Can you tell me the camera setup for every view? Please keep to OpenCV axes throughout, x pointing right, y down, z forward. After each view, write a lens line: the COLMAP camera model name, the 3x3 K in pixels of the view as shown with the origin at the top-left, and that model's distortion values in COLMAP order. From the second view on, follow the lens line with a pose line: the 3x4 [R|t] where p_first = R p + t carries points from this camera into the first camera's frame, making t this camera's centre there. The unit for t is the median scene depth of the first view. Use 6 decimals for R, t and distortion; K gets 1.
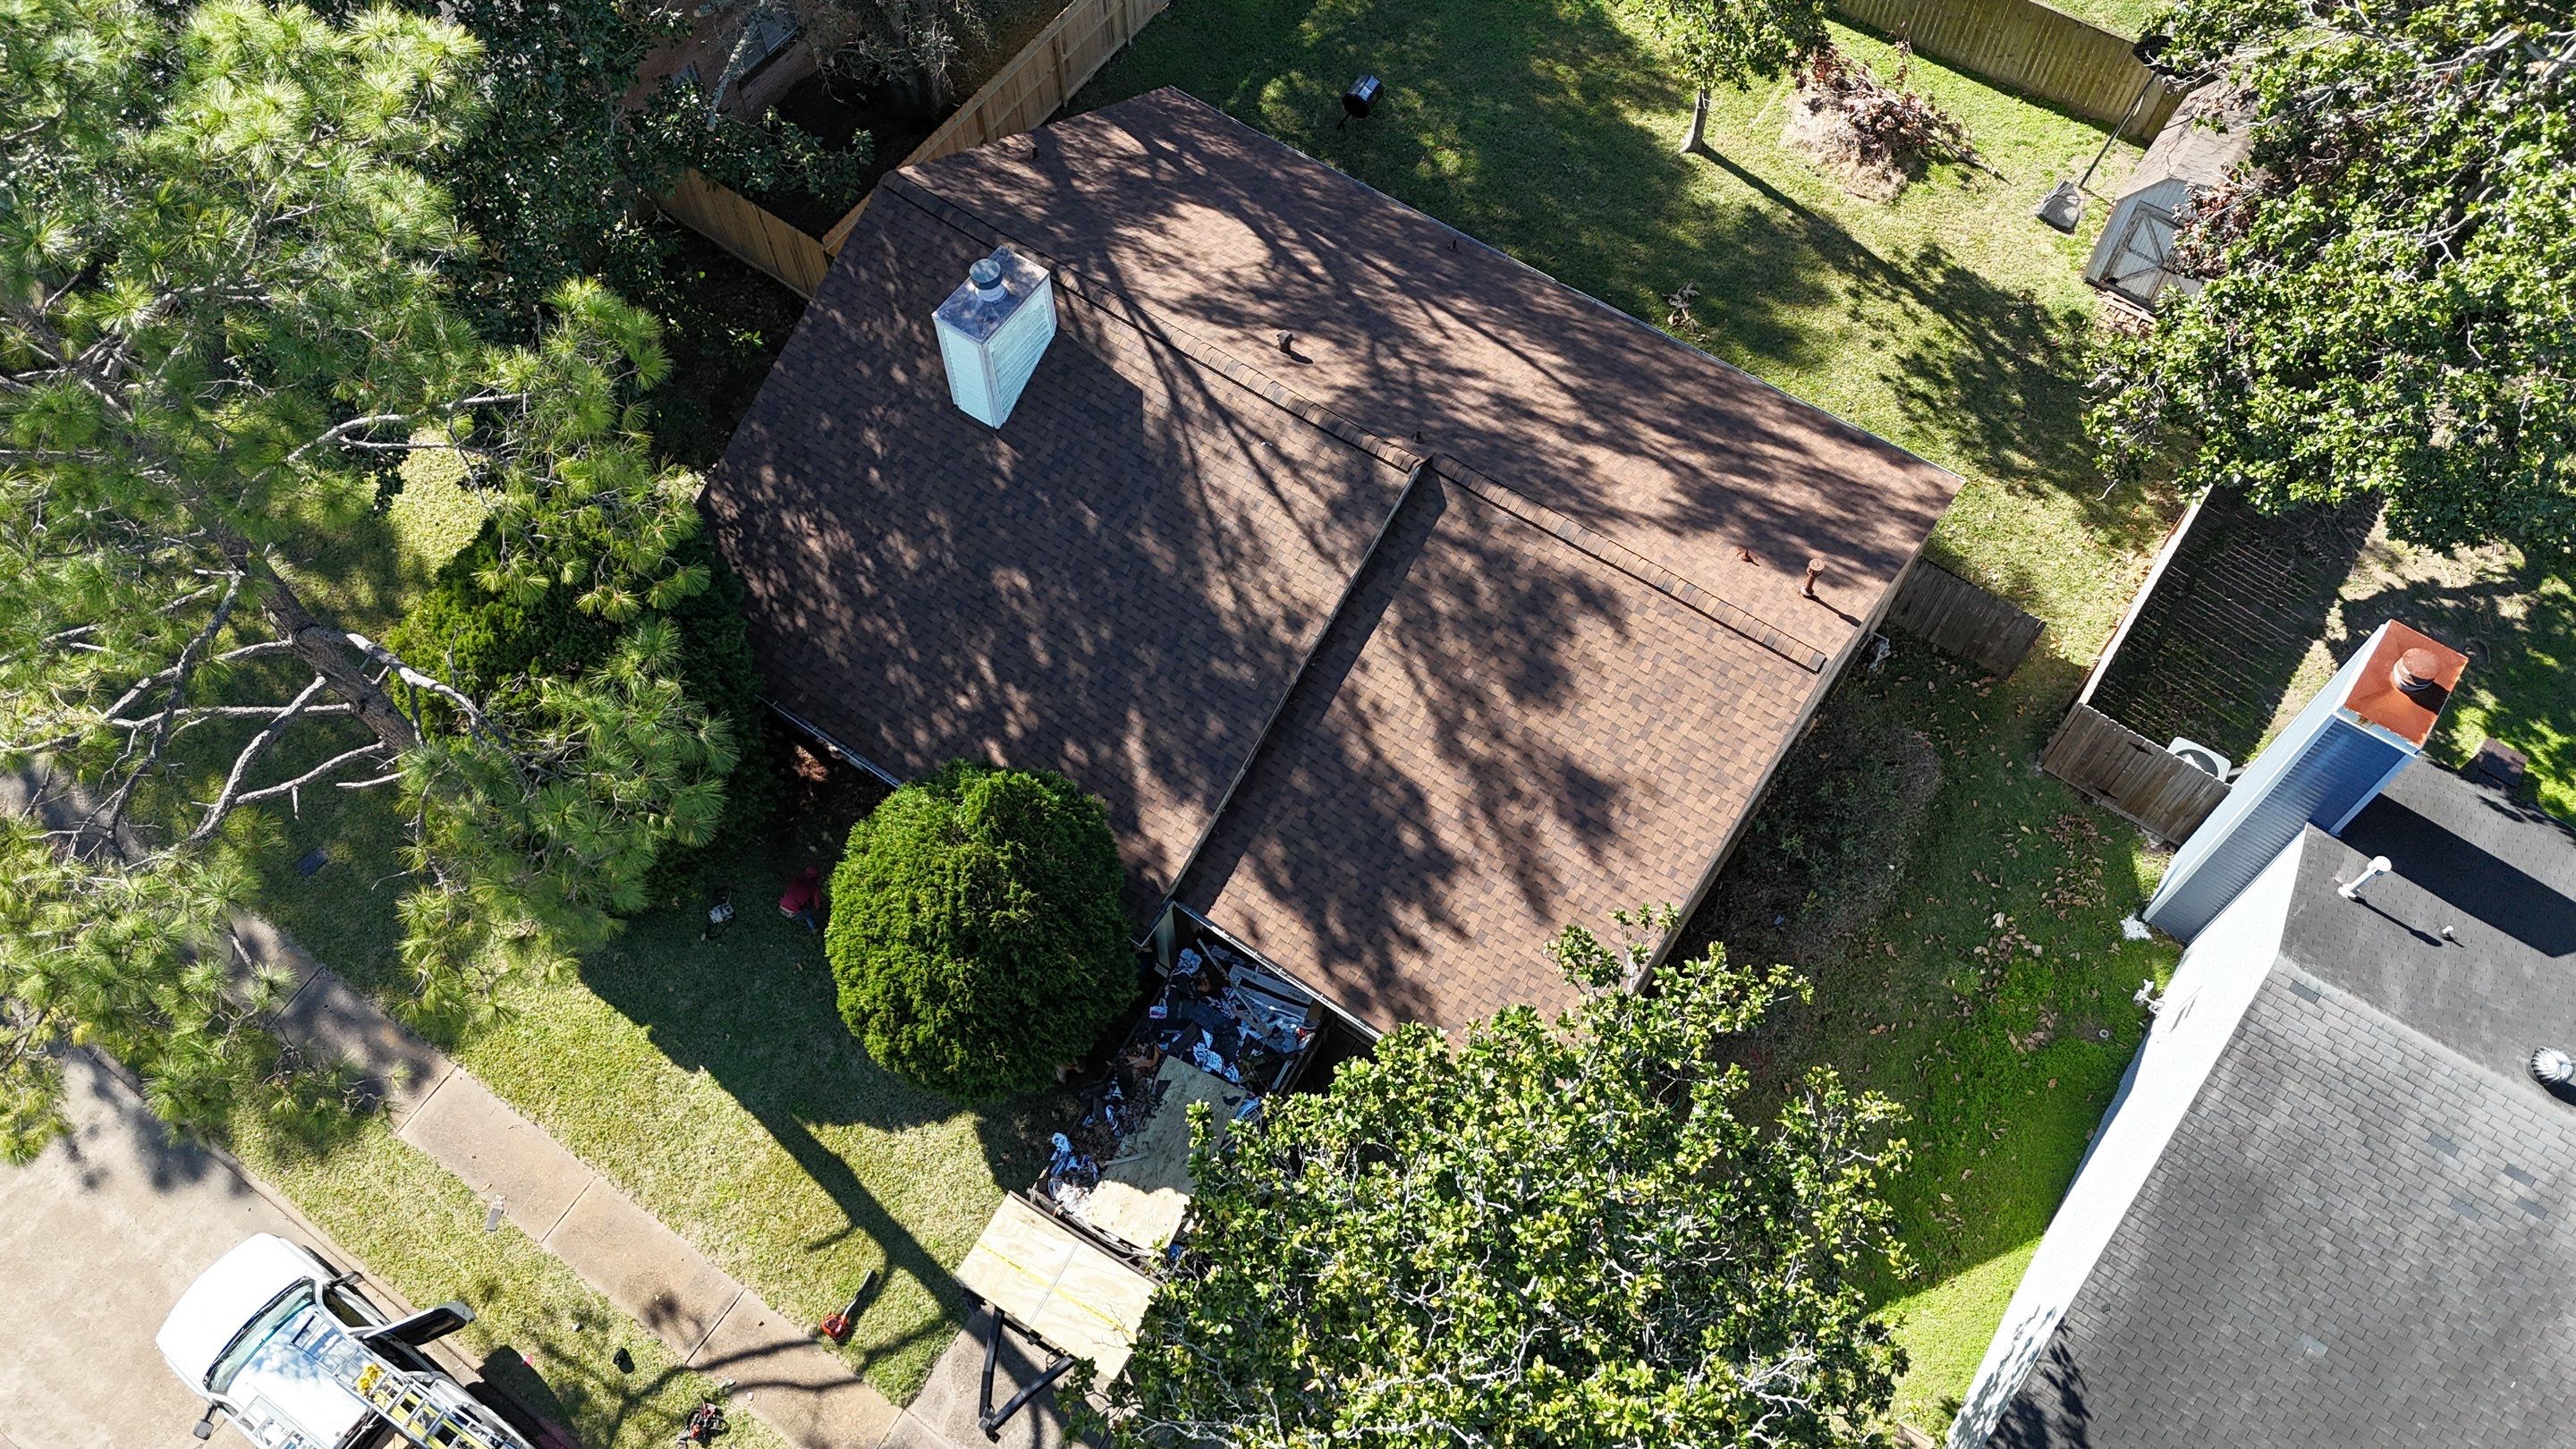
lens RADIAL K [[1890.3, 0, 1303.6], [0, 1890.3, 745.8], [0, 0, 1]] dist [0.079437, -0.080602]
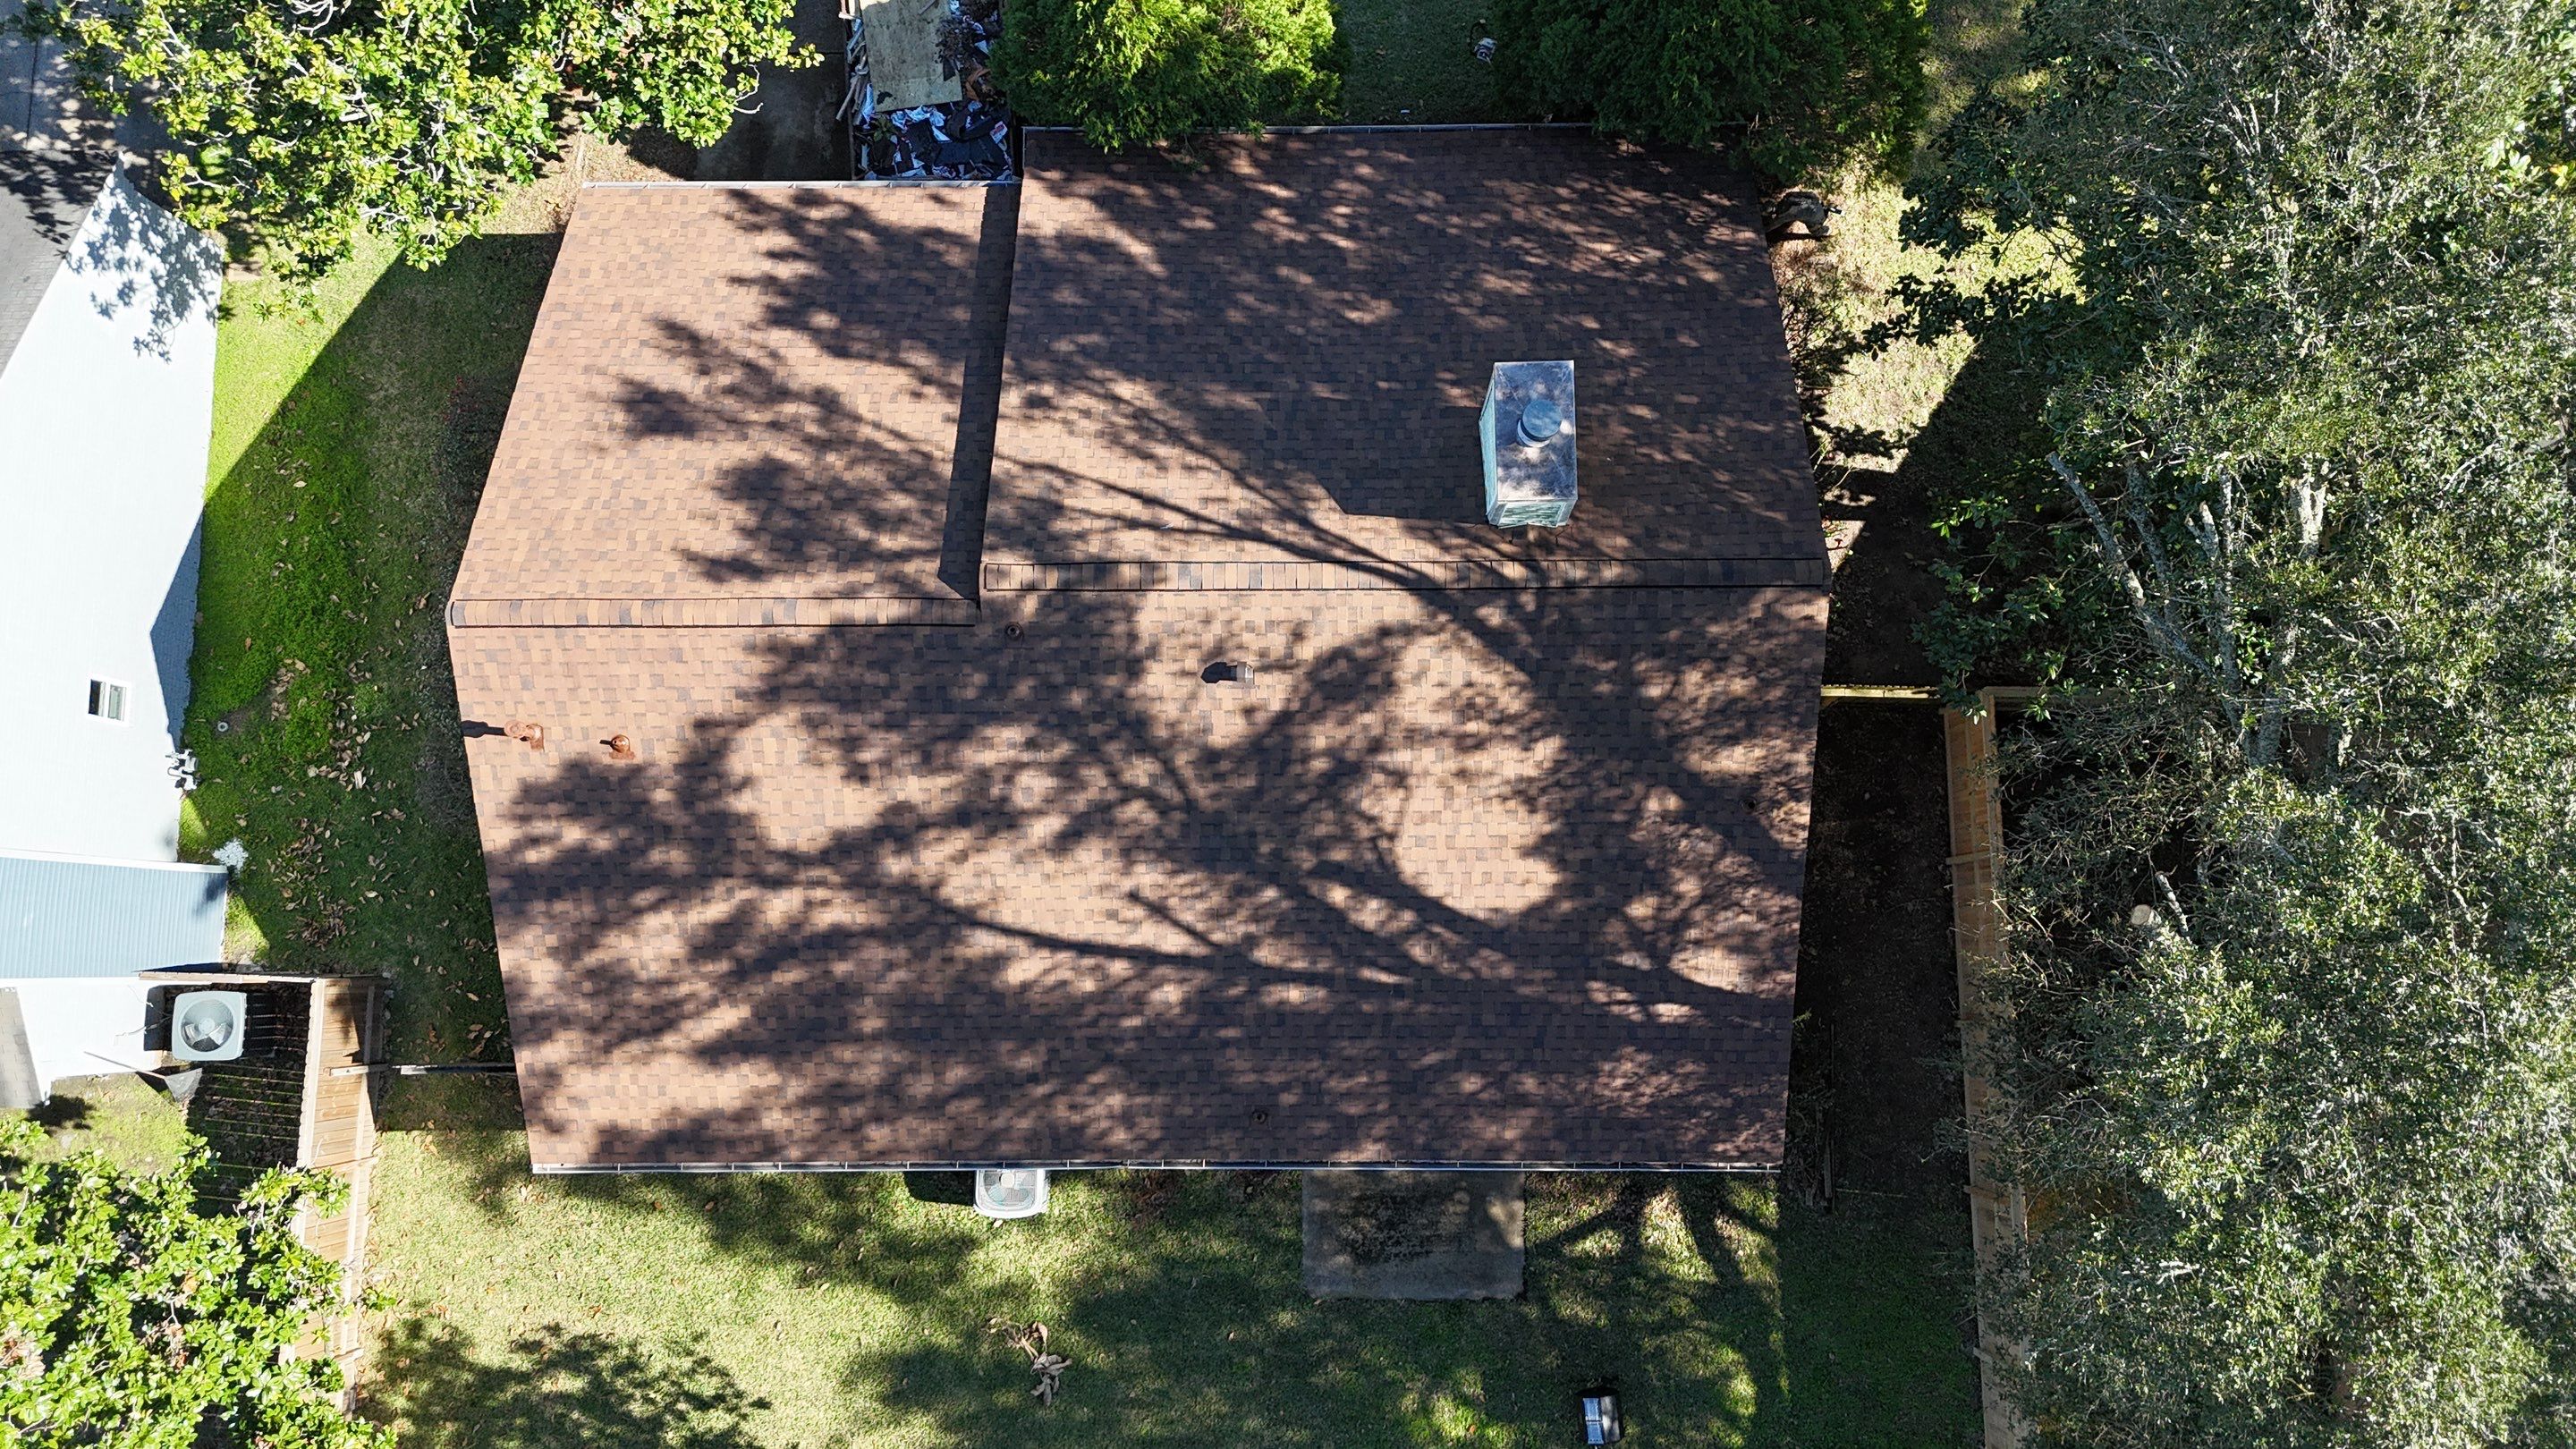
lens RADIAL K [[1890.3, 0, 1276.3], [0, 1890.3, 714.7], [0, 0, 1]] dist [0.079437, -0.080602]
pose [[-0.825395, 0.561526, -0.058407, 0.033923], [-0.482798, -0.648453, 0.588570, -0.691112], [0.292623, 0.514002, 0.806334, 0.380819]]
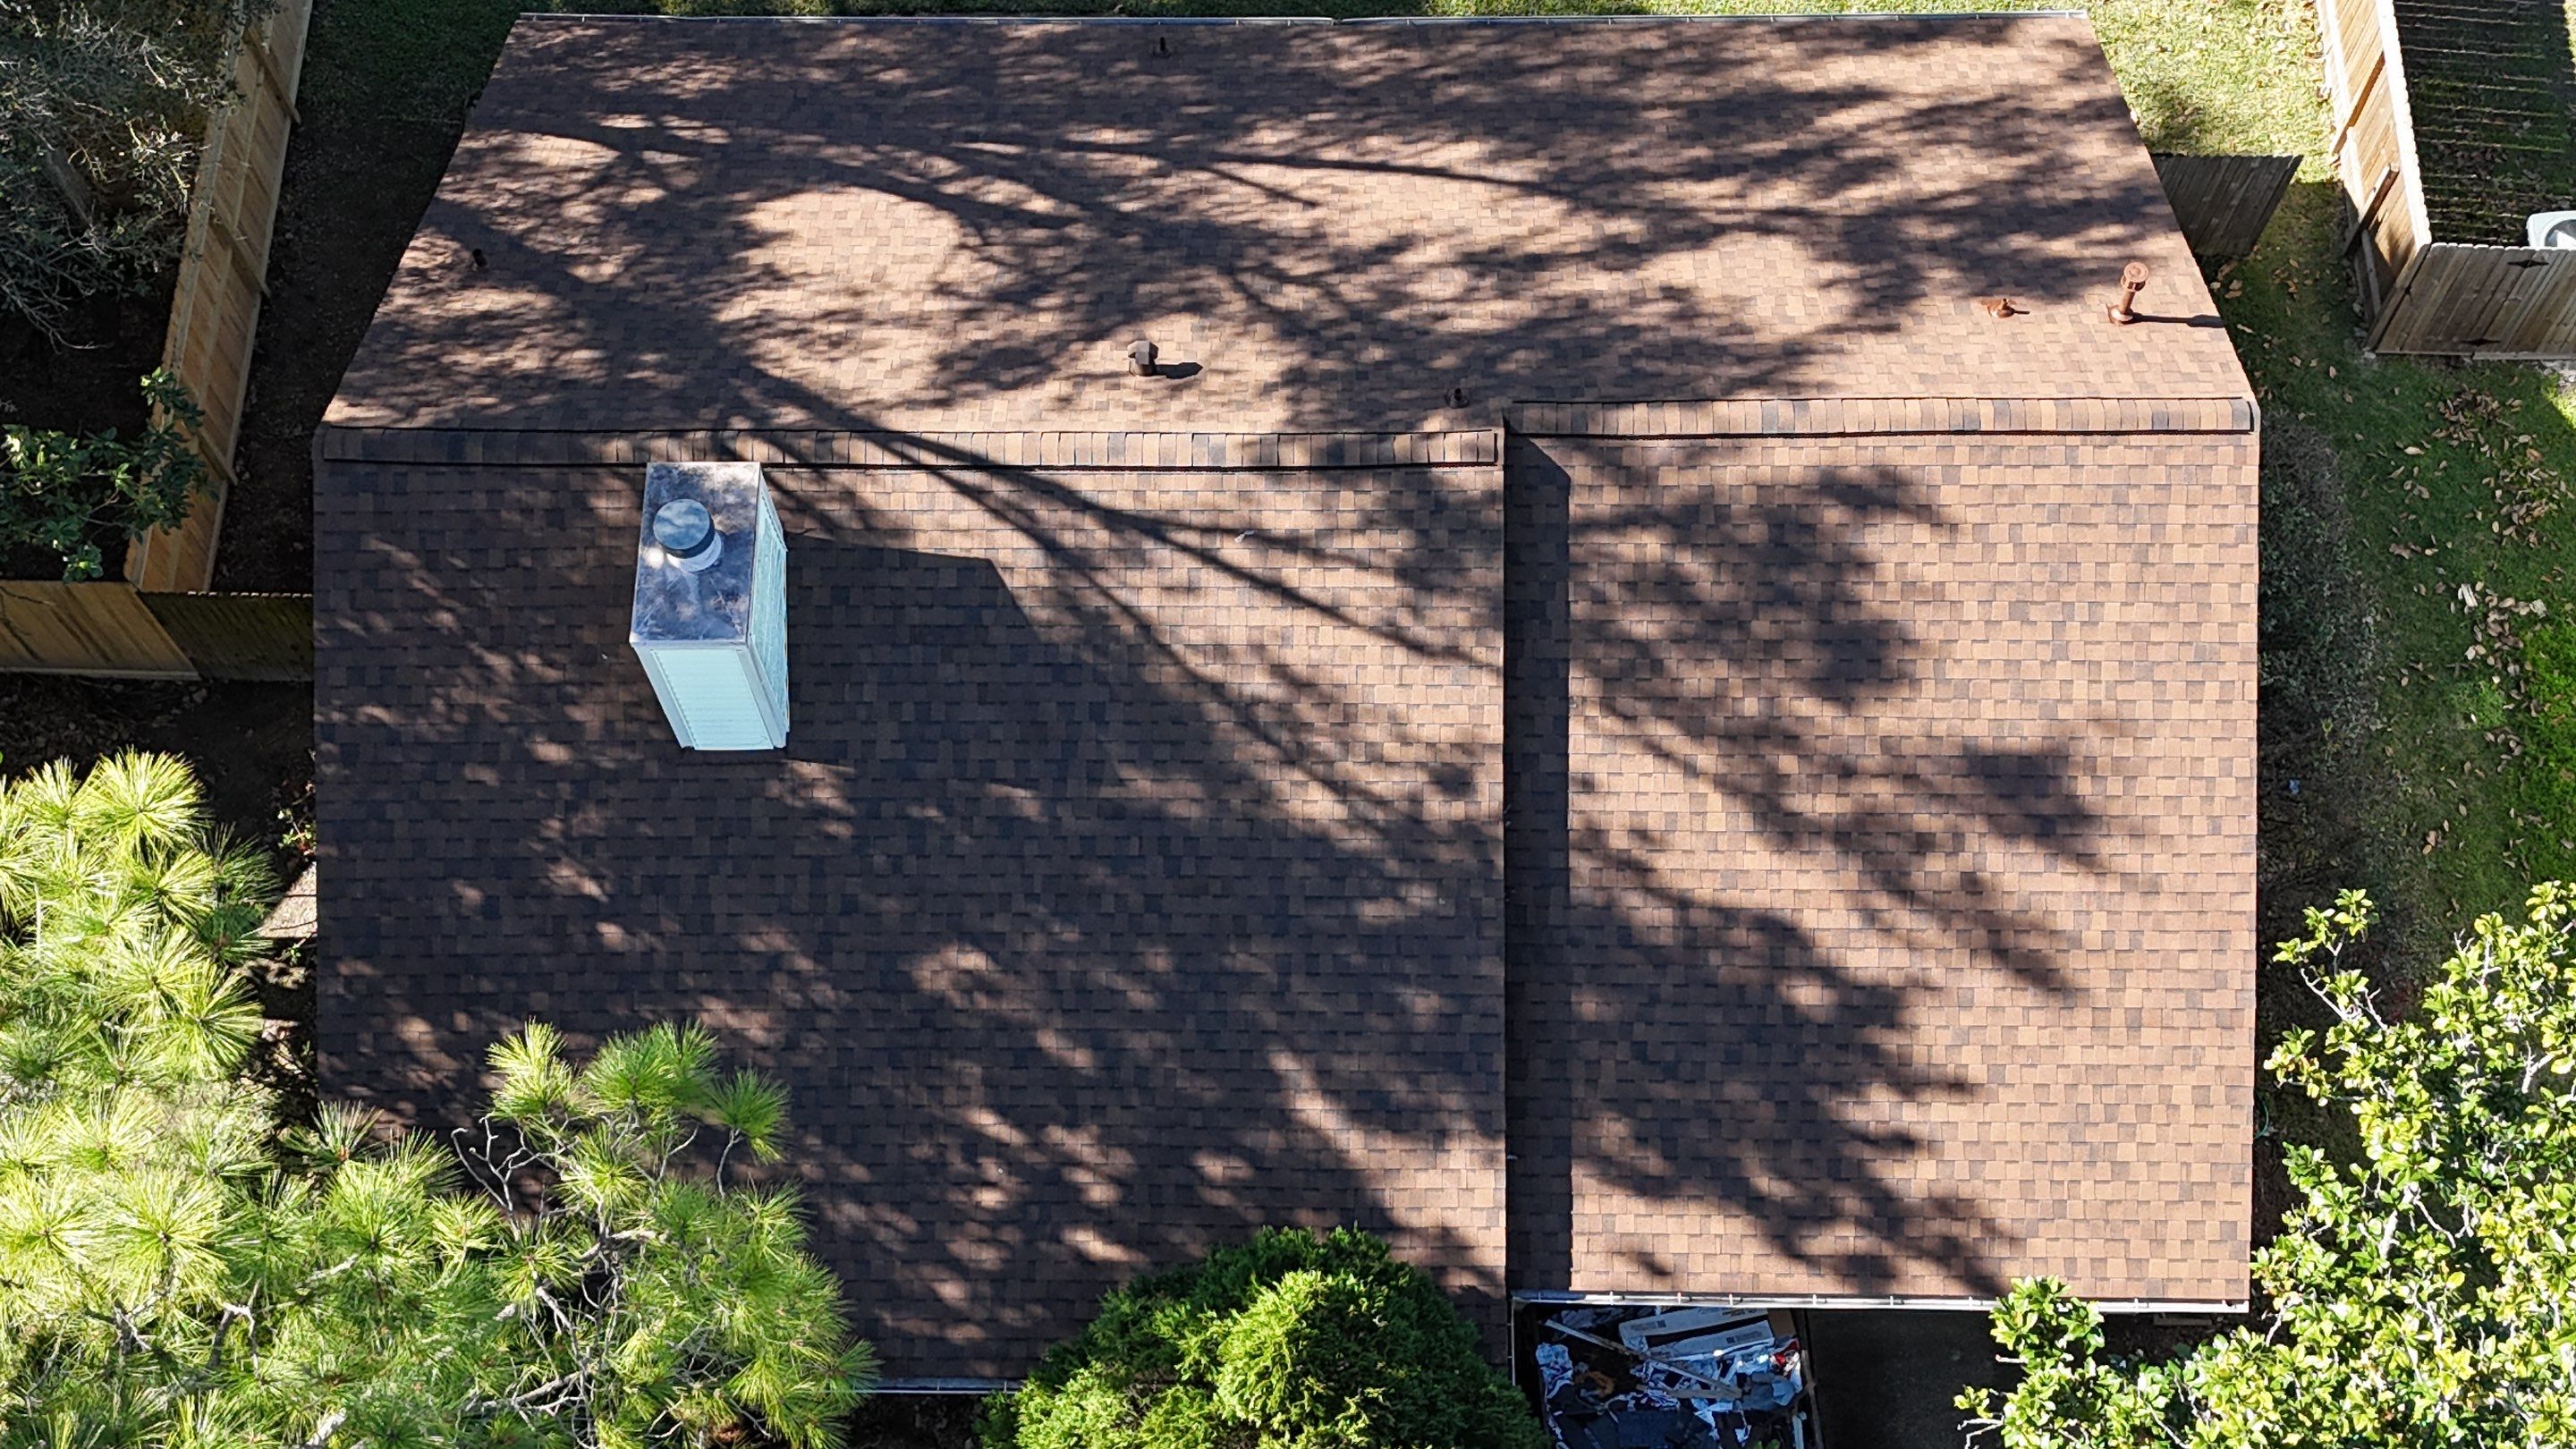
lens RADIAL K [[3004.6, 0, 1315.8], [0, 3004.6, 718.3], [0, 0, 1]] dist [0.065549, 0.000000]
pose [[0.828960, -0.510858, 0.227706, -0.227952], [0.494534, 0.859642, 0.128264, -0.209986], [-0.261271, 0.006283, 0.965245, 0.113874]]
